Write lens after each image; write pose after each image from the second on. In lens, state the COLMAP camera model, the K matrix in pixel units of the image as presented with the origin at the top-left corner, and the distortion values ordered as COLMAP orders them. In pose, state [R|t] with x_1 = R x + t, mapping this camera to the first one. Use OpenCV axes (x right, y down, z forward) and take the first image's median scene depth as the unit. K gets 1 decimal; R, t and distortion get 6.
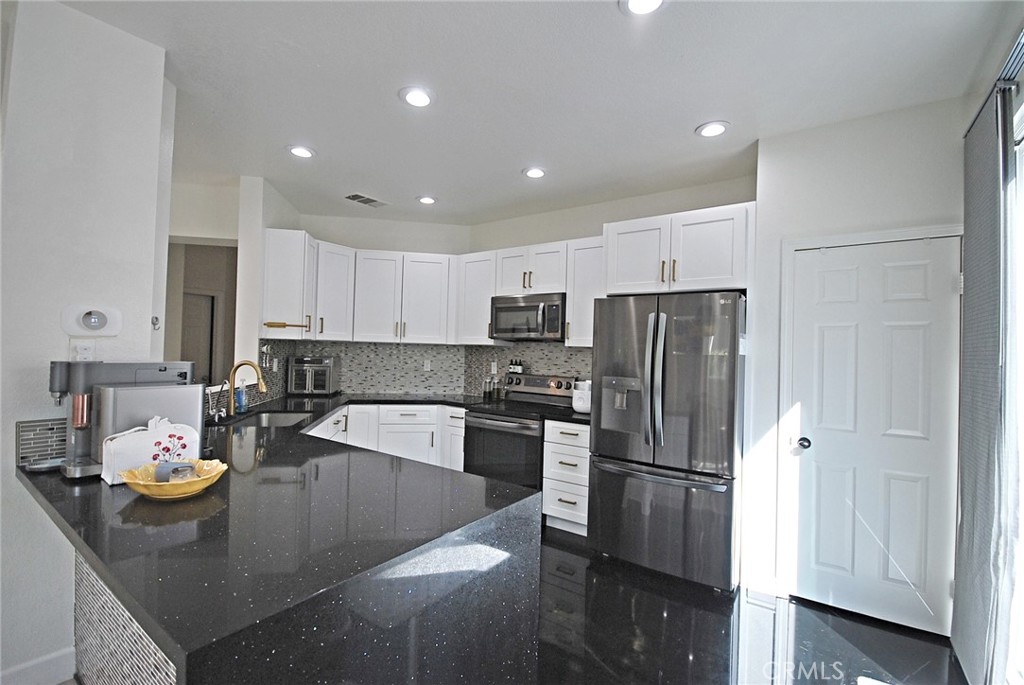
lens RADIAL K [[451.0, 0, 509.7], [0, 451.0, 350.0], [0, 0, 1]] dist [-0.004538, -0.002007]
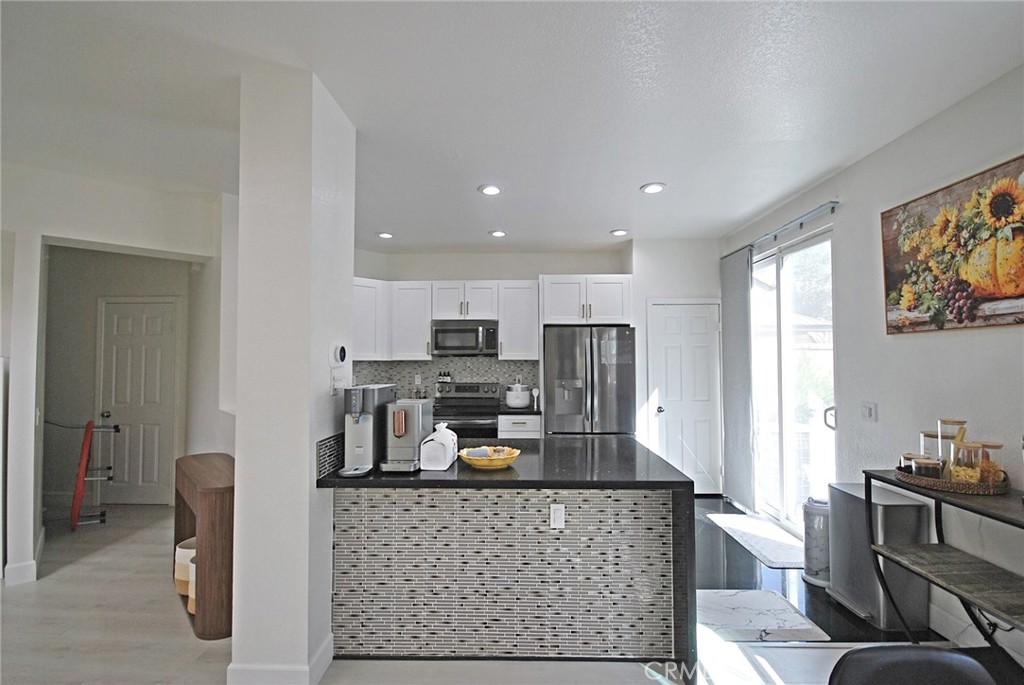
lens RADIAL K [[451.0, 0, 514.3], [0, 451.0, 345.5], [0, 0, 1]] dist [-0.004538, -0.002007]
pose [[0.824664, -0.012273, 0.565489, -0.588676], [0.026250, 0.999518, -0.016587, -0.026691], [-0.565013, 0.028522, 0.824589, -0.126568]]
